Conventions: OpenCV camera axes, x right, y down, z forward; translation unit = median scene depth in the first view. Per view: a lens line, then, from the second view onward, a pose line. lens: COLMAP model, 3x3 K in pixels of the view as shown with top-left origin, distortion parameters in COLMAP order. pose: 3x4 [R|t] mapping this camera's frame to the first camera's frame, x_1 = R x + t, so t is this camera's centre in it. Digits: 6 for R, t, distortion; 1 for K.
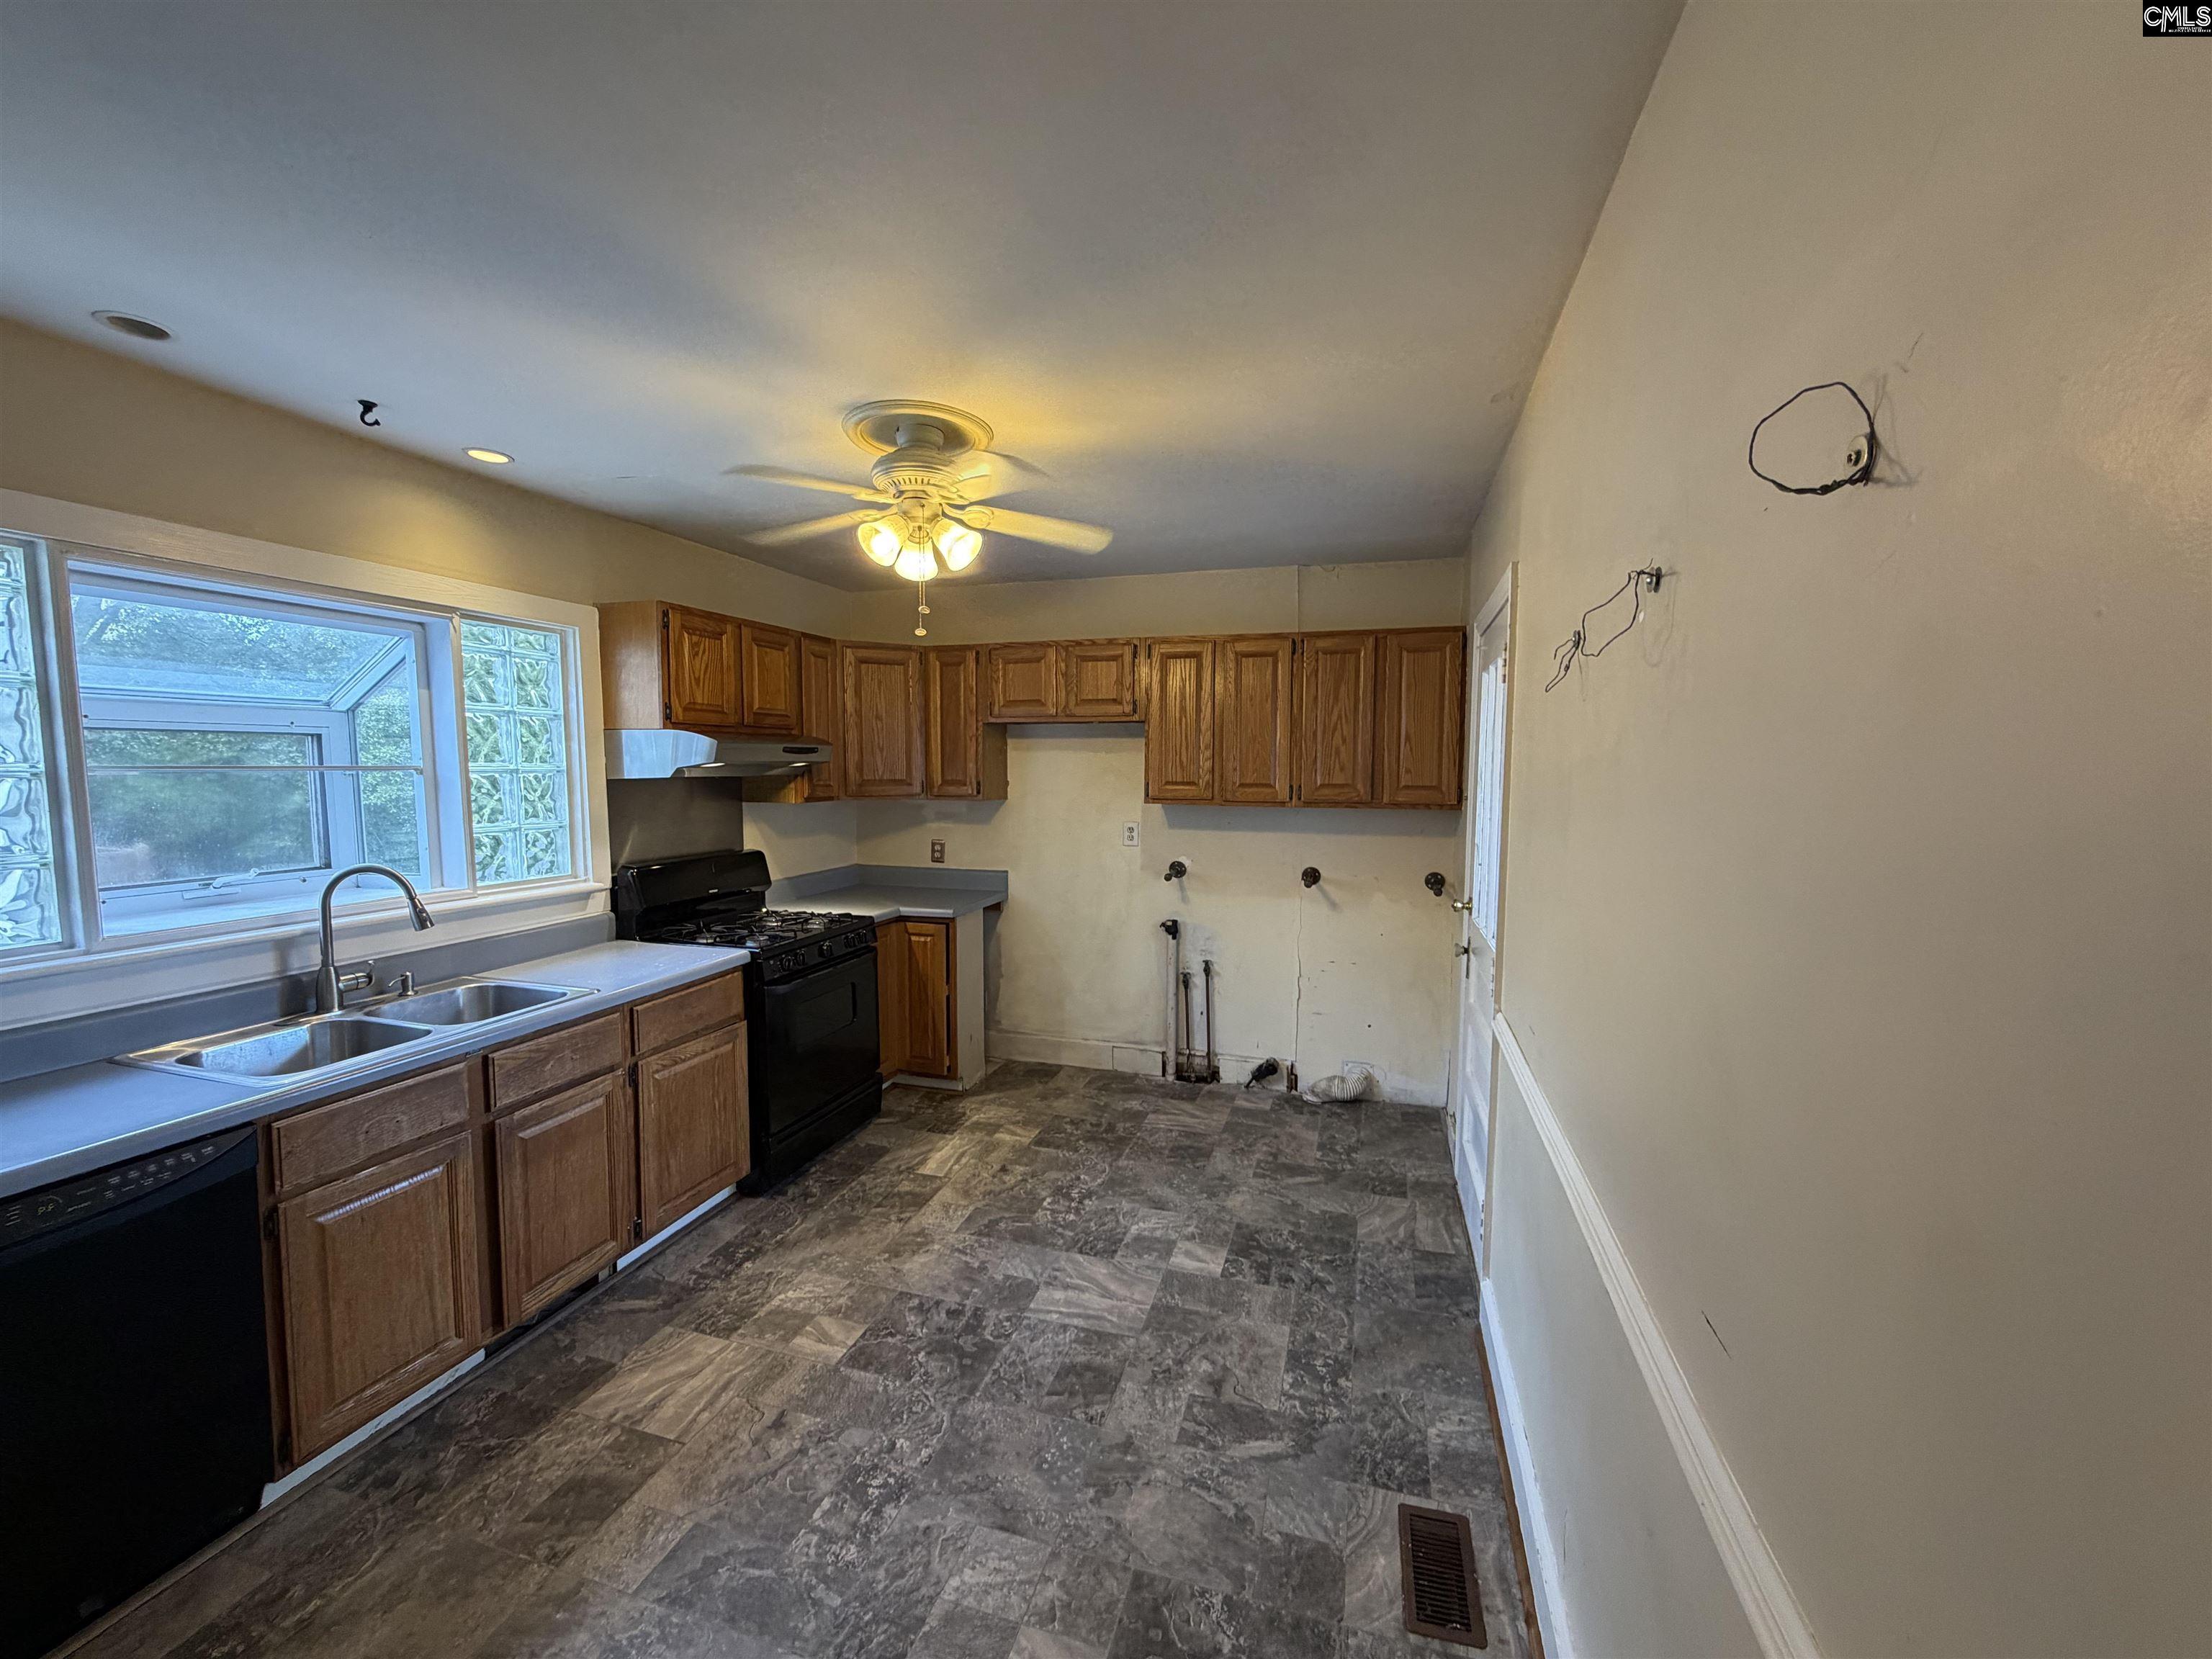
lens RADIAL K [[885.4, 0, 1106.0], [0, 885.4, 829.5], [0, 0, 1]] dist [-0.000551, 0.000311]
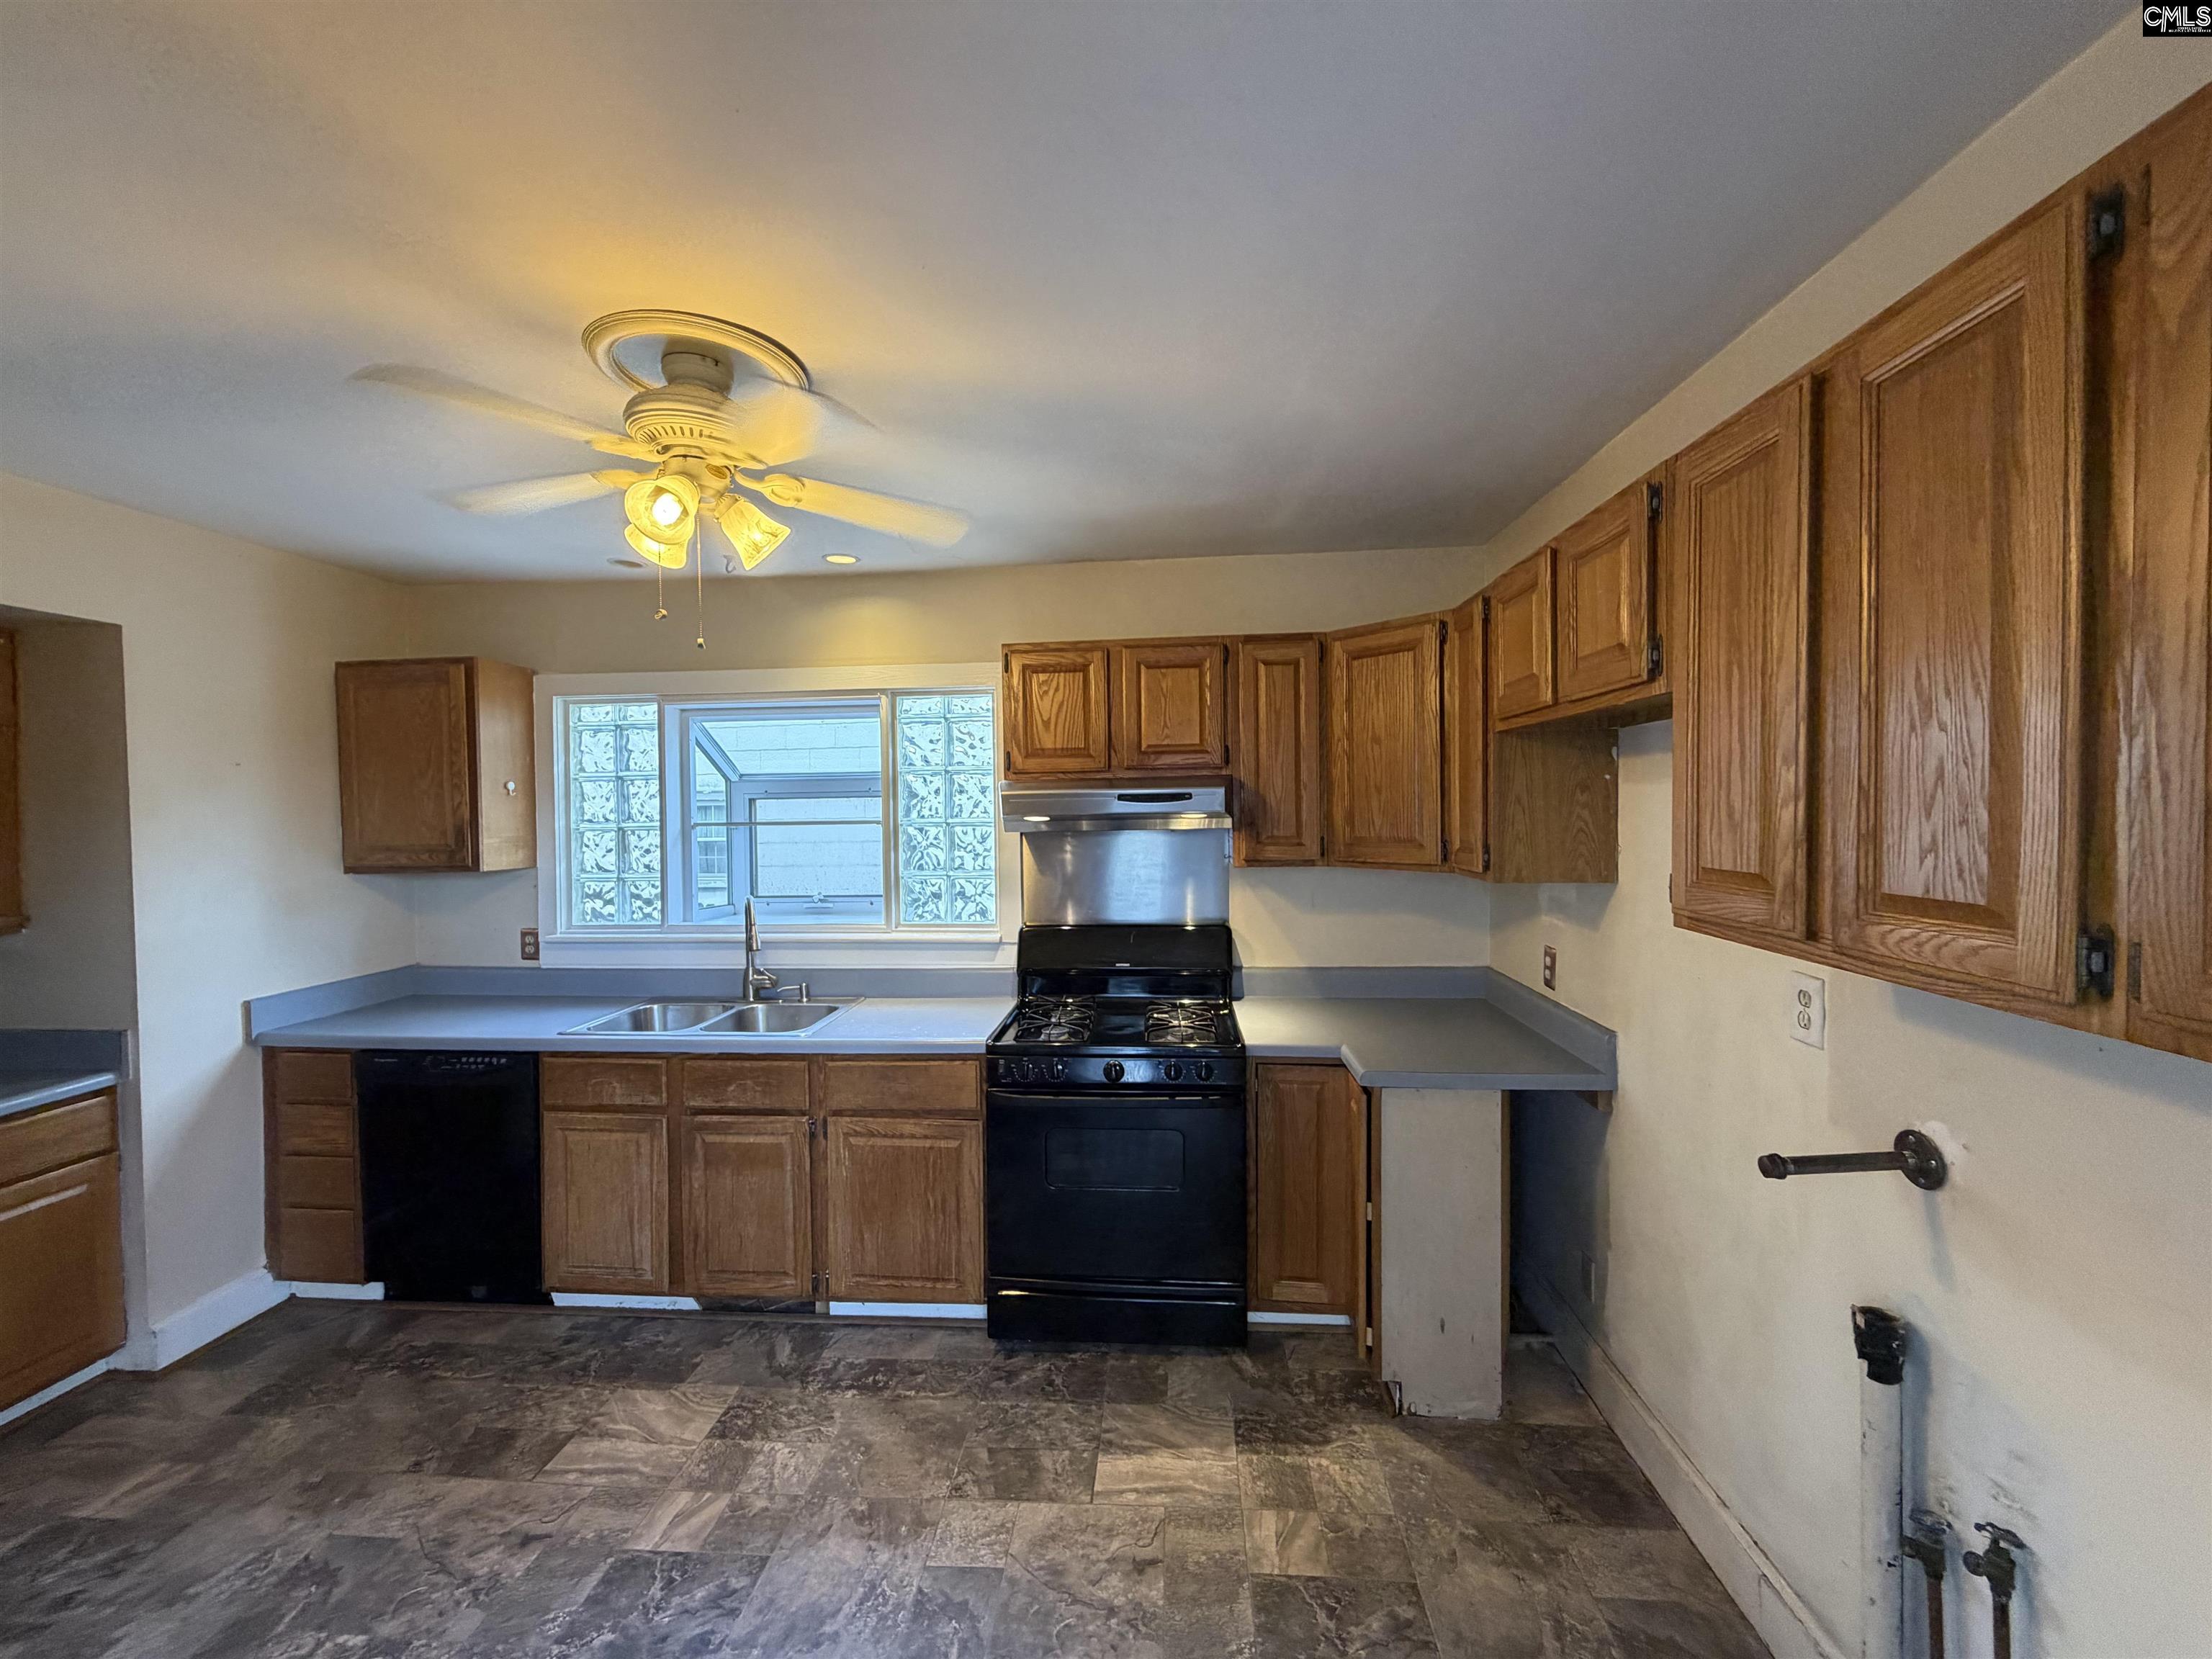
lens RADIAL K [[885.4, 0, 1106.0], [0, 885.4, 829.5], [0, 0, 1]] dist [-0.000551, 0.000311]
pose [[0.210086, 0.017227, -0.977531, 0.422423], [-0.055669, 0.998433, 0.005631, -0.071353], [0.976097, 0.053235, 0.210716, 0.883293]]
